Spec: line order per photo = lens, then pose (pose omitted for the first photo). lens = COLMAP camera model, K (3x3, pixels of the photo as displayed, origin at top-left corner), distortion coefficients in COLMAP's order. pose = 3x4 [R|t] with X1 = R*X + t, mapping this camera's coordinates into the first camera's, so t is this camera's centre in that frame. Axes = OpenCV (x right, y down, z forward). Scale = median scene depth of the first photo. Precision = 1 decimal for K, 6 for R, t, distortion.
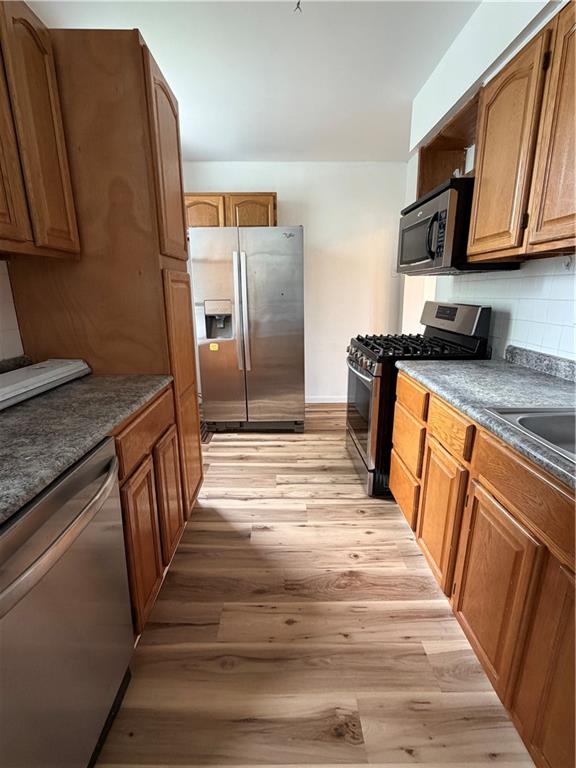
lens RADIAL K [[358.2, 0, 288.0], [0, 358.2, 385.1], [0, 0, 1]] dist [-0.004192, -0.001224]
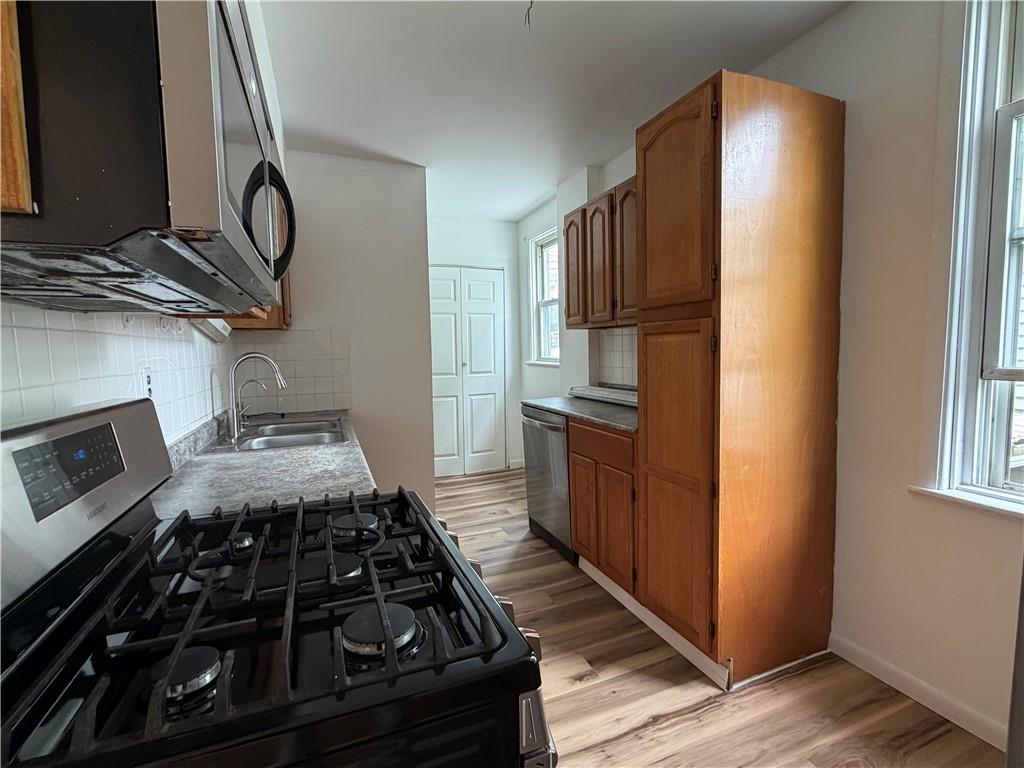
lens RADIAL K [[477.6, 0, 513.4], [0, 477.6, 383.4], [0, 0, 1]] dist [-0.004192, -0.001224]
pose [[-0.931577, 0.047466, -0.360433, 0.342740], [-0.072327, 0.947422, 0.311706, -0.399846], [0.356278, 0.316448, -0.879163, 1.492489]]
